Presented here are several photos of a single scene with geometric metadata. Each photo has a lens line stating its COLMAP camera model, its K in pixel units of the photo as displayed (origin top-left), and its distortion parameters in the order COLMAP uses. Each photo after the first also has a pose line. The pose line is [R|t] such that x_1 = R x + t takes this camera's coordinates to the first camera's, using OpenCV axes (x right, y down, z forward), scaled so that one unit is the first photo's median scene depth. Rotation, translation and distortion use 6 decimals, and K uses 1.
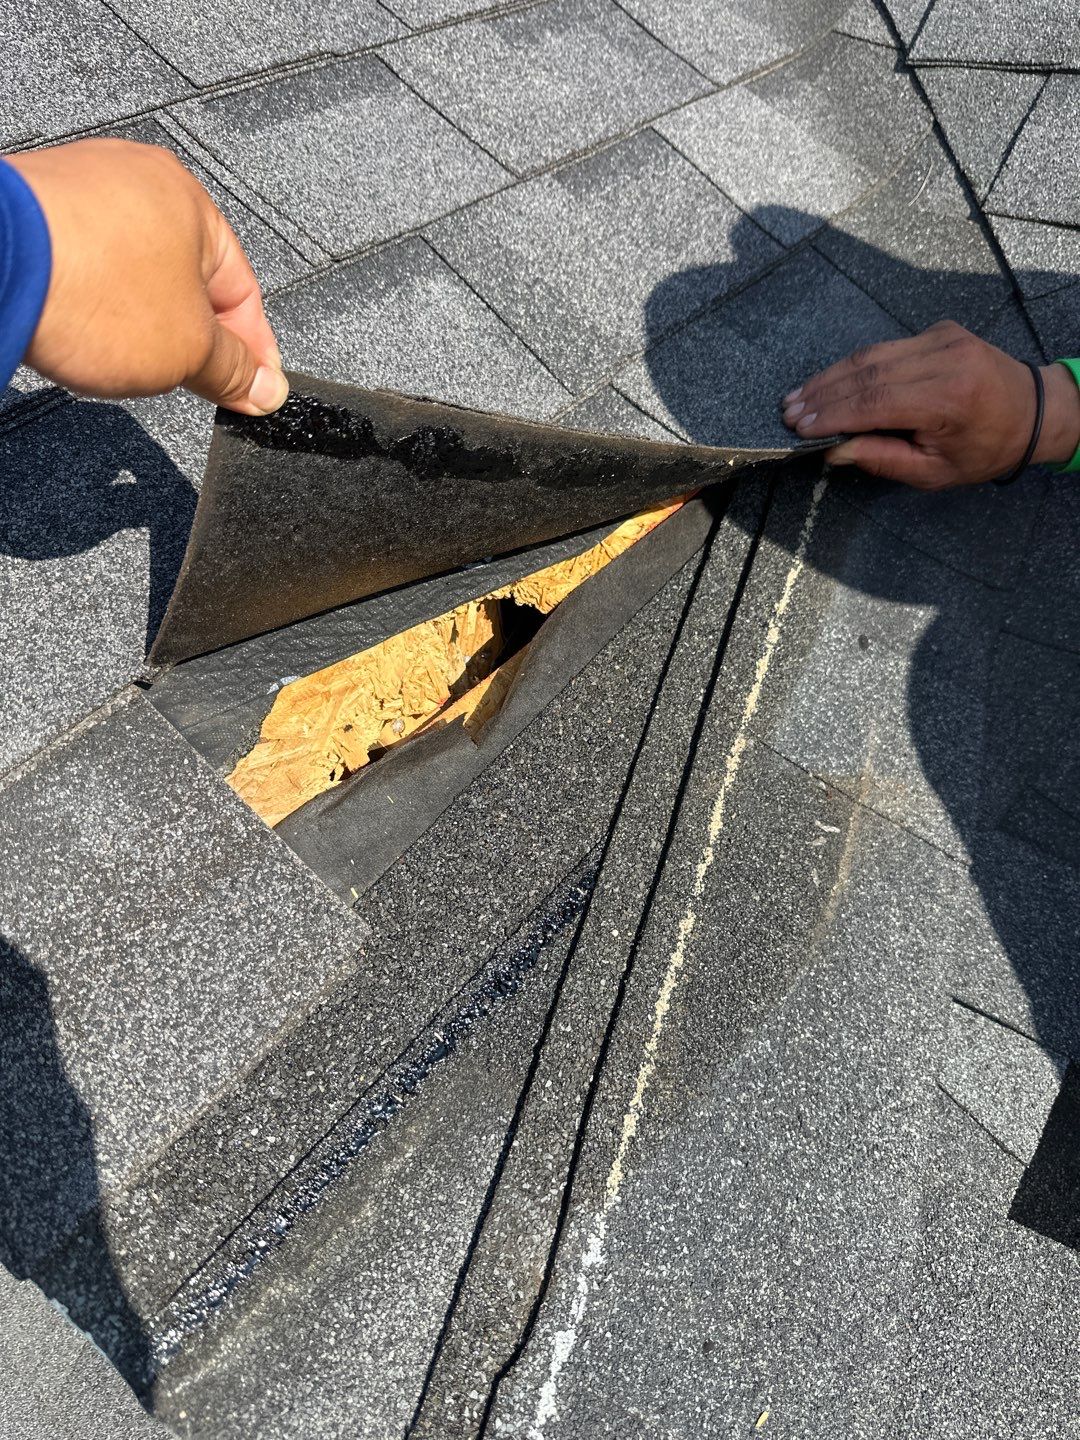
lens RADIAL K [[1075.1, 0, 544.1], [0, 1075.1, 719.0], [0, 0, 1]] dist [-0.040215, 0.016296]
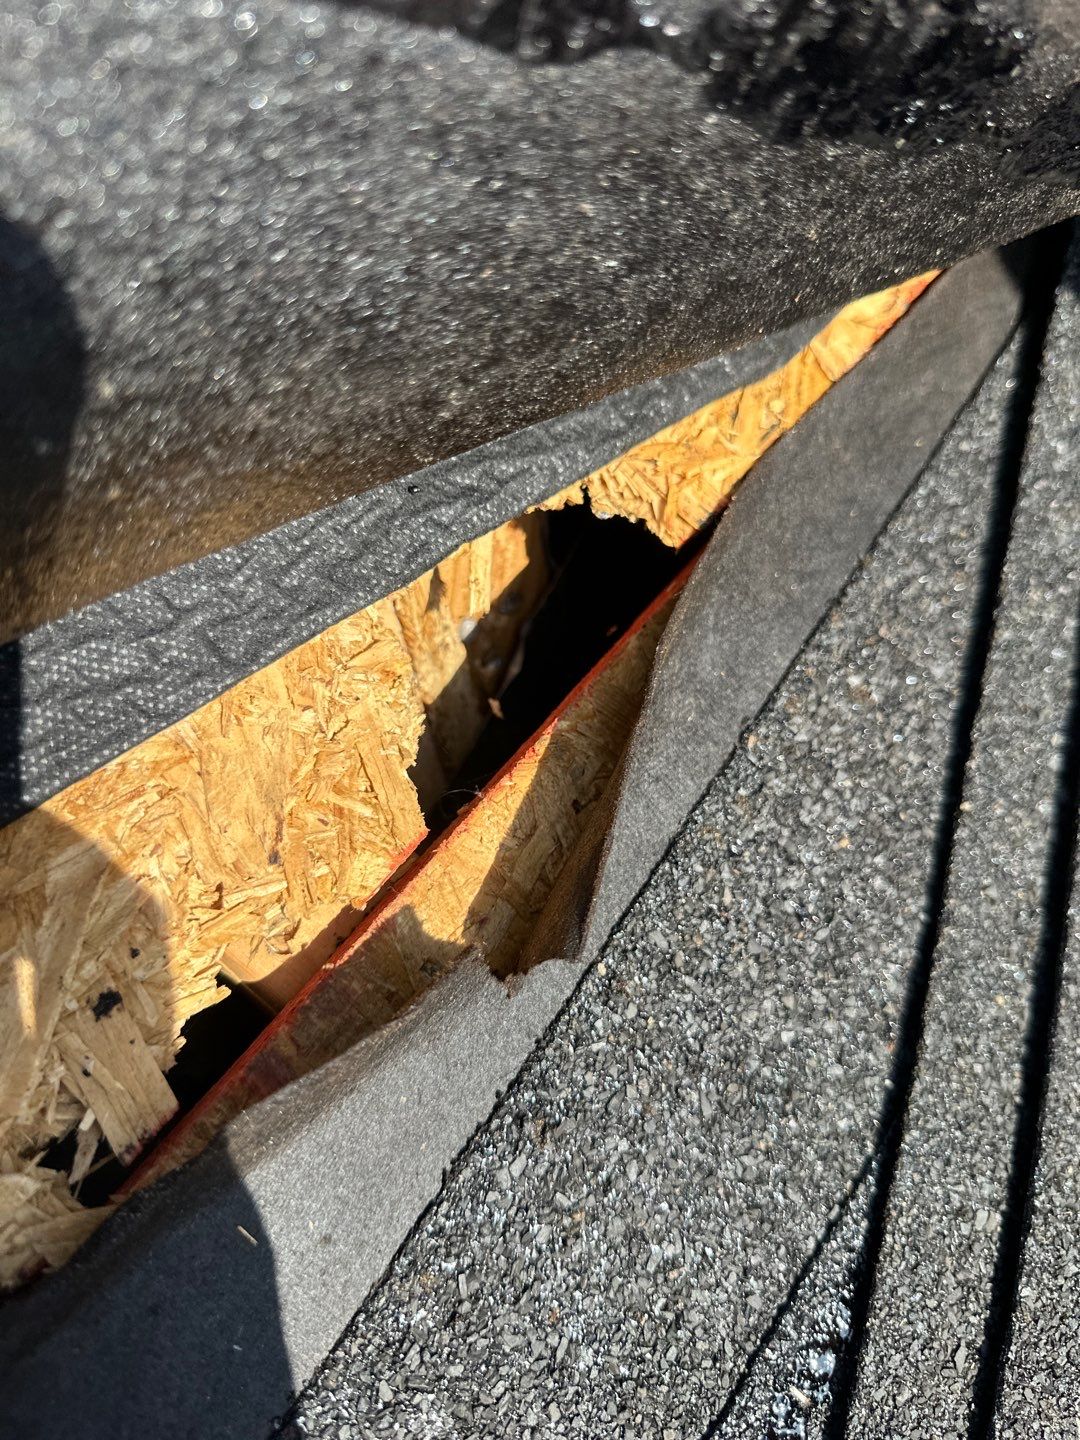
lens RADIAL K [[1075.1, 0, 541.6], [0, 1075.1, 718.4], [0, 0, 1]] dist [-0.040215, 0.016296]
pose [[0.999960, -0.008197, -0.003479, -0.044748], [0.008793, 0.970617, 0.240470, -0.129983], [0.001406, -0.240491, 0.970650, 0.619321]]
